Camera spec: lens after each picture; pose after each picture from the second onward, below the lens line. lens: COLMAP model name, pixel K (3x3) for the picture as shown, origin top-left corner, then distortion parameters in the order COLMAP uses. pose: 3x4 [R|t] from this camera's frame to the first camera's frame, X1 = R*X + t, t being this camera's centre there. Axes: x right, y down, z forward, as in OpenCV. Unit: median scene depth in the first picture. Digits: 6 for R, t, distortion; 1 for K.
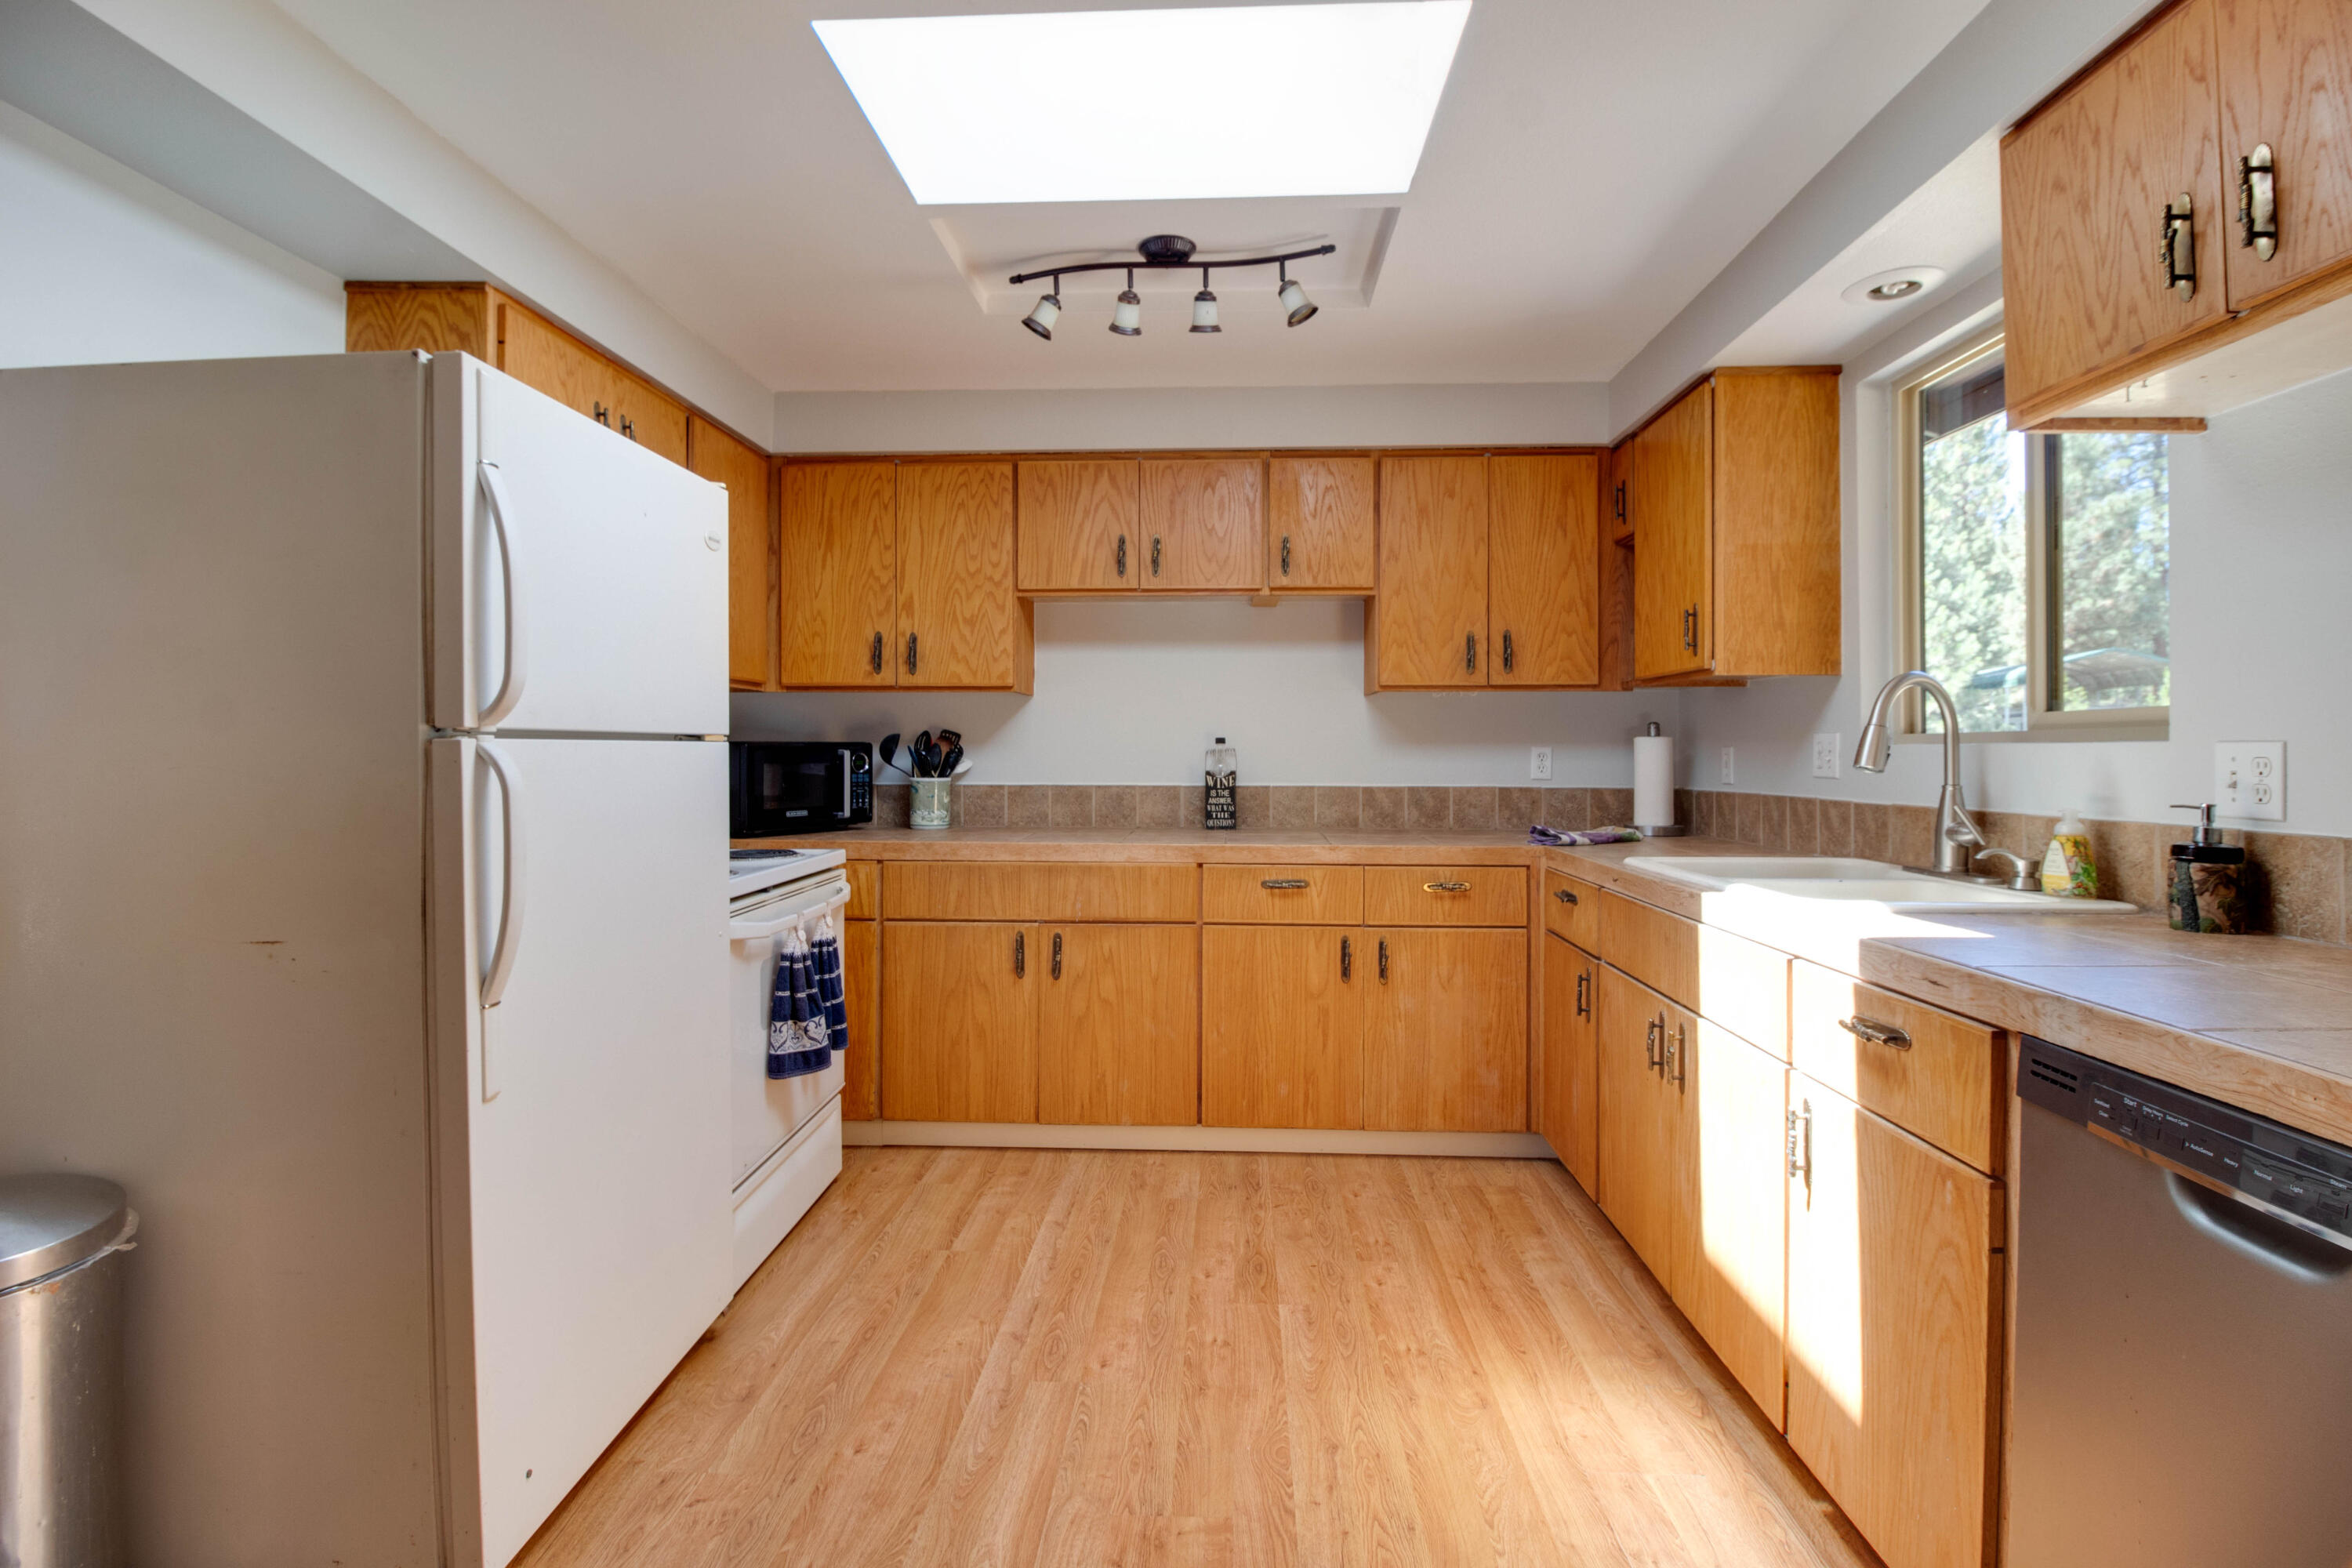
lens RADIAL K [[1079.1, 0, 1194.2], [0, 1079.1, 742.9], [0, 0, 1]] dist [-0.005692, -0.009564]
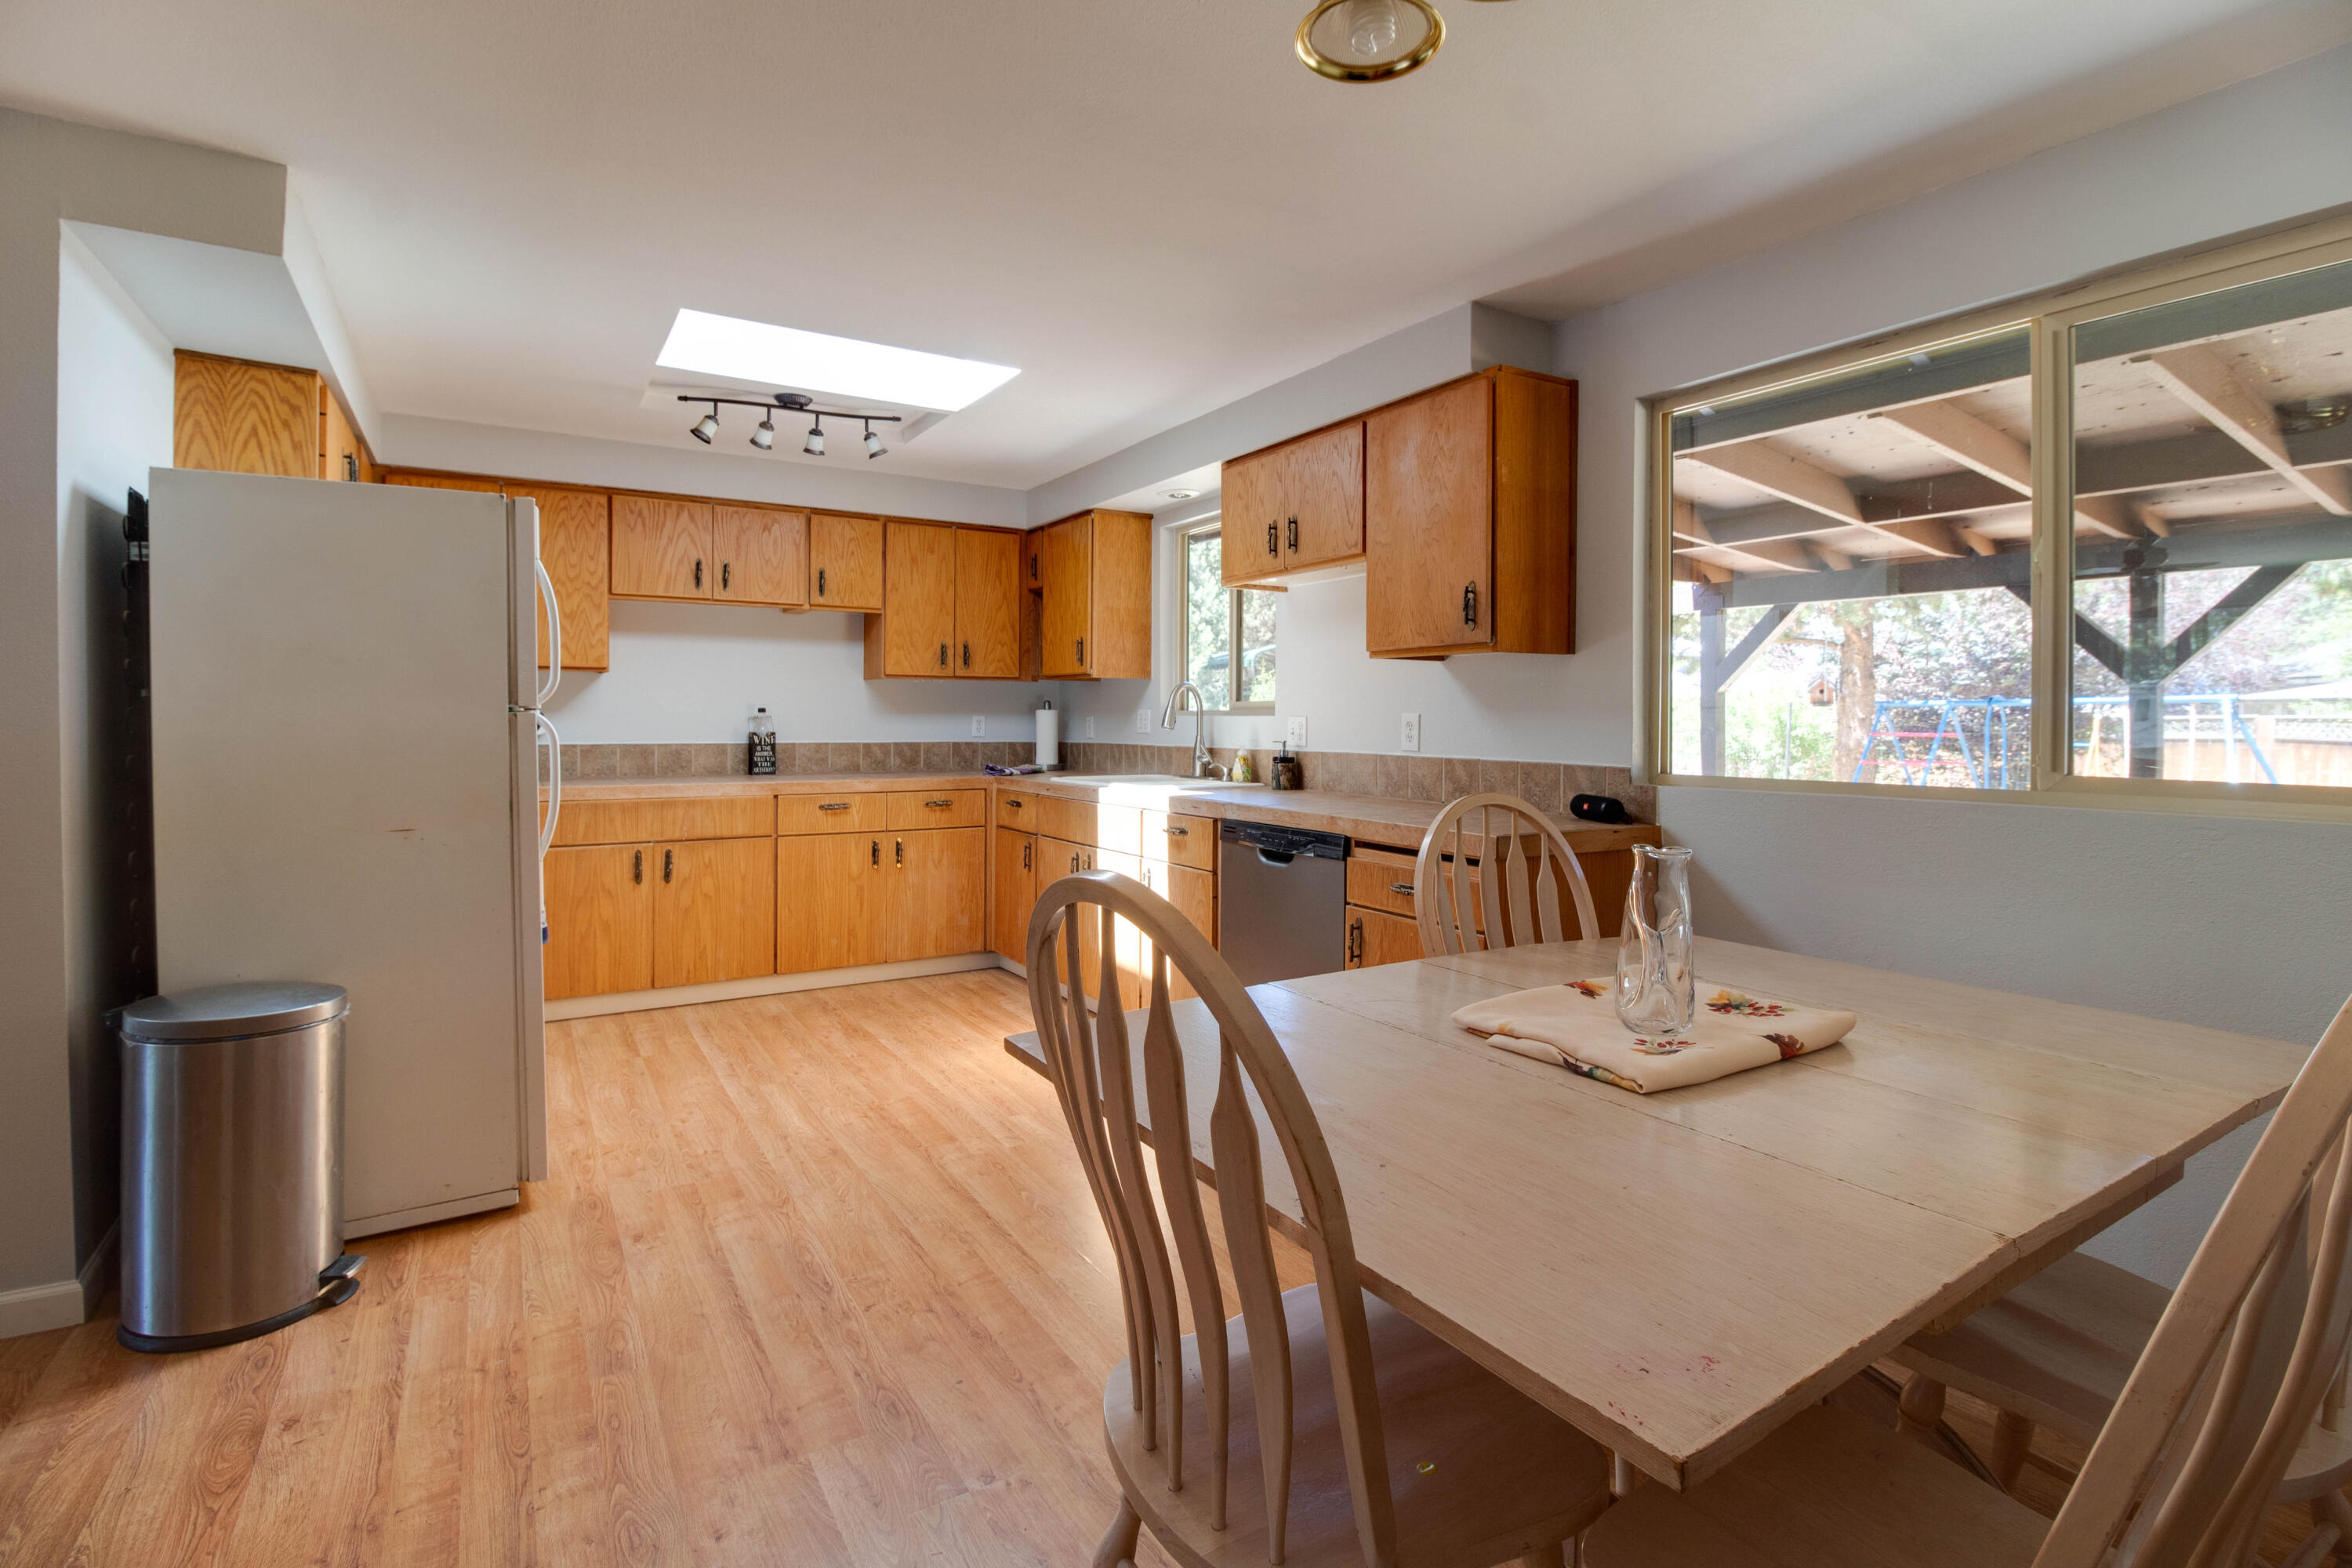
lens RADIAL K [[1043.9, 0, 1152.6], [0, 1043.9, 727.0], [0, 0, 1]] dist [-0.052588, -0.000884]
pose [[0.839264, -0.002167, 0.543720, -0.331640], [-0.007311, 0.999857, 0.015270, -0.005508], [-0.543675, -0.016791, 0.839128, -0.456353]]
